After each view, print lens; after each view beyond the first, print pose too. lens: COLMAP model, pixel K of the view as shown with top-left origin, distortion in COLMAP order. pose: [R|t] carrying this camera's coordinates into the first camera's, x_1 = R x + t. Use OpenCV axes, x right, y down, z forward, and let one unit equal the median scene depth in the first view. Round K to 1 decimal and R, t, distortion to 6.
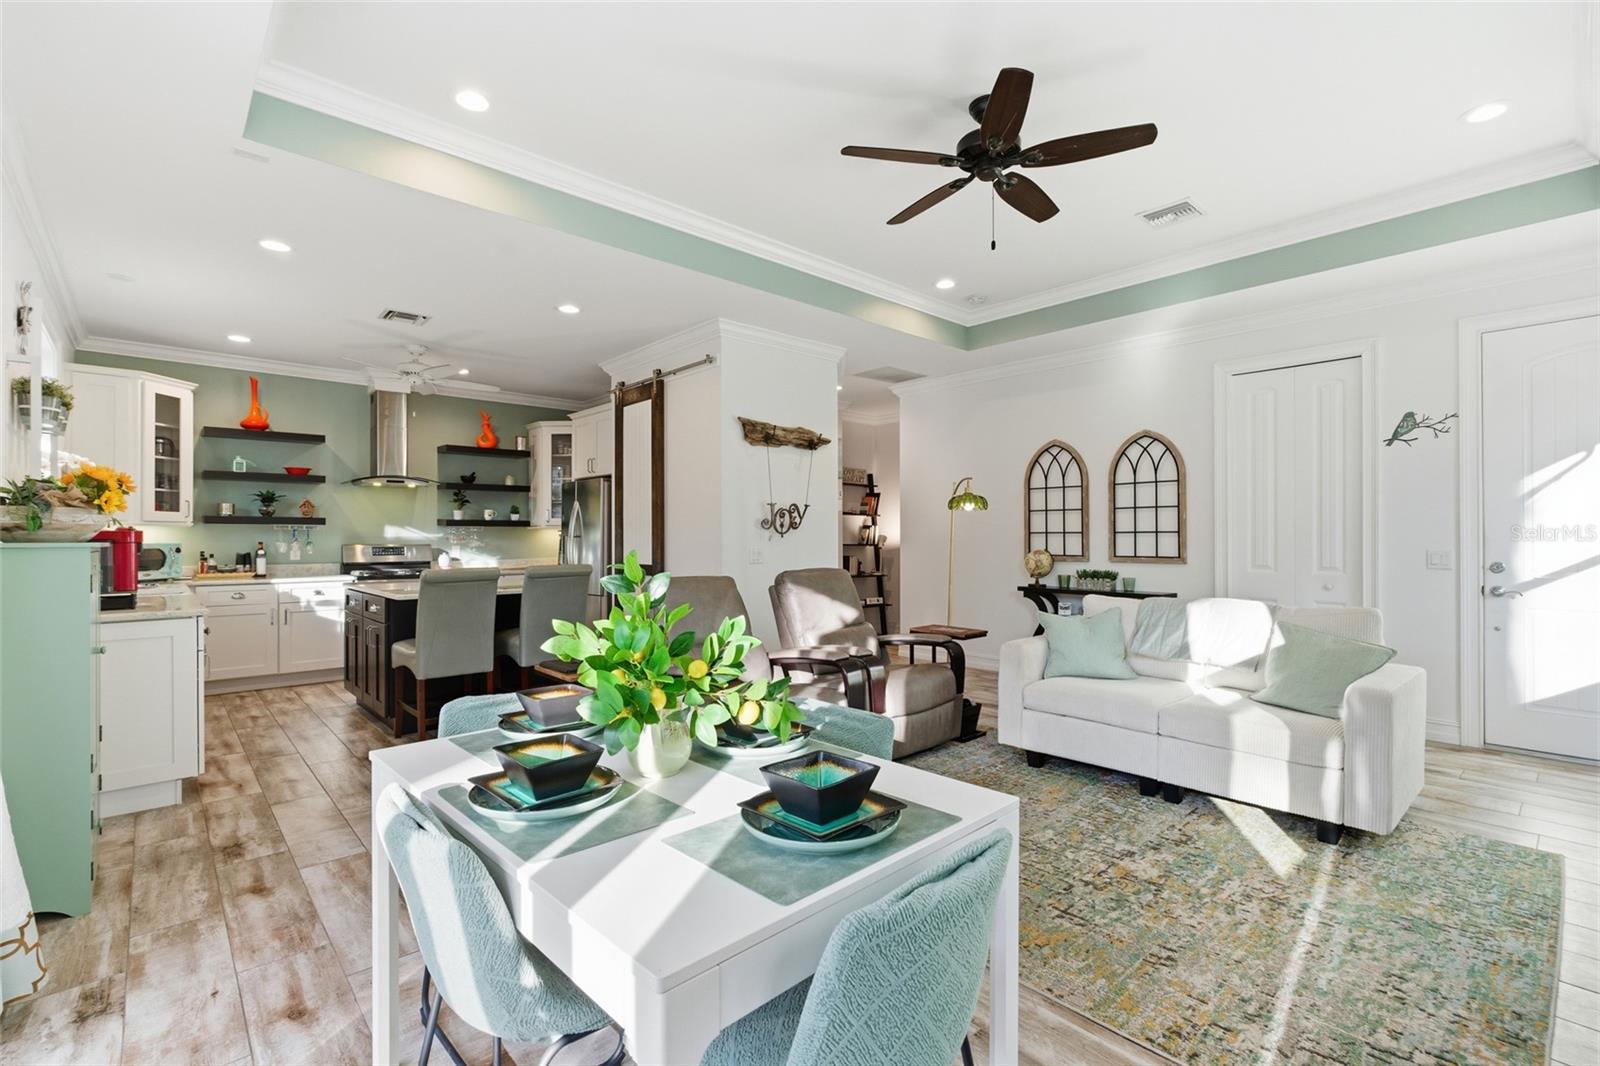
lens RADIAL K [[725.1, 0, 805.5], [0, 725.1, 536.2], [0, 0, 1]] dist [-0.002639, -0.000003]
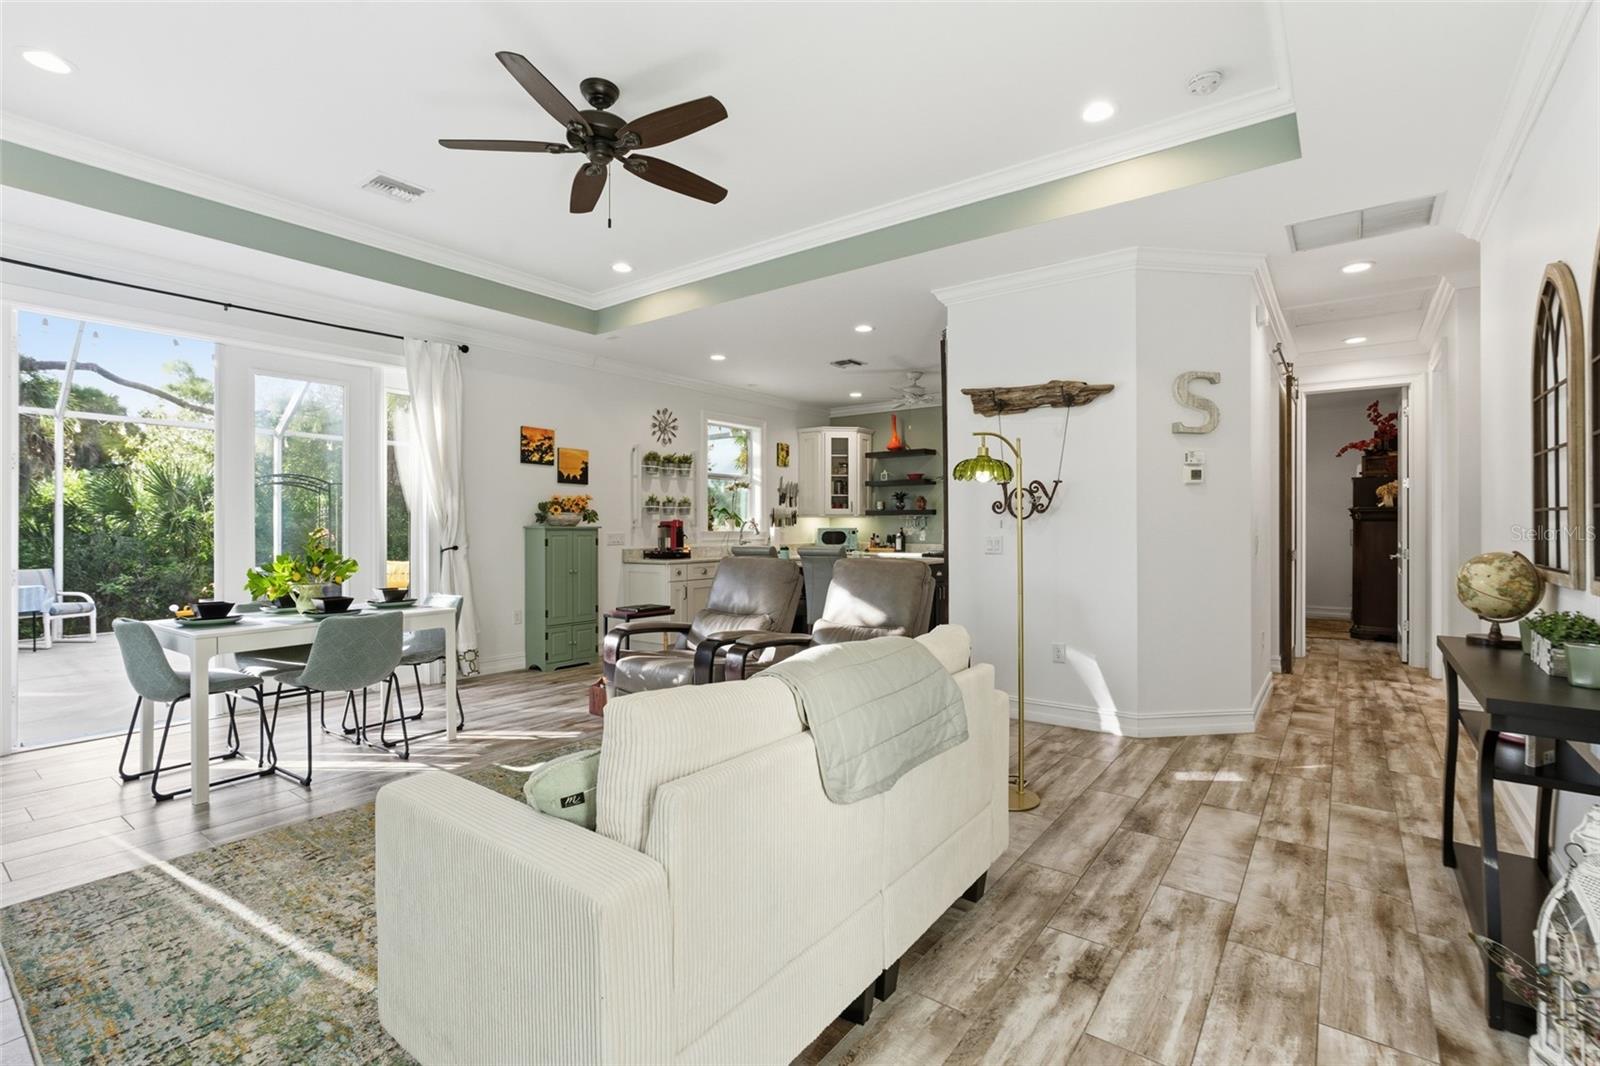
lens RADIAL K [[725.1, 0, 803.5], [0, 725.1, 528.5], [0, 0, 1]] dist [-0.002639, -0.000003]
pose [[0.183429, 0.004639, -0.983022, 0.745777], [0.001644, 0.999986, 0.005025, 0.002955], [0.983032, -0.002538, 0.183419, 0.634533]]
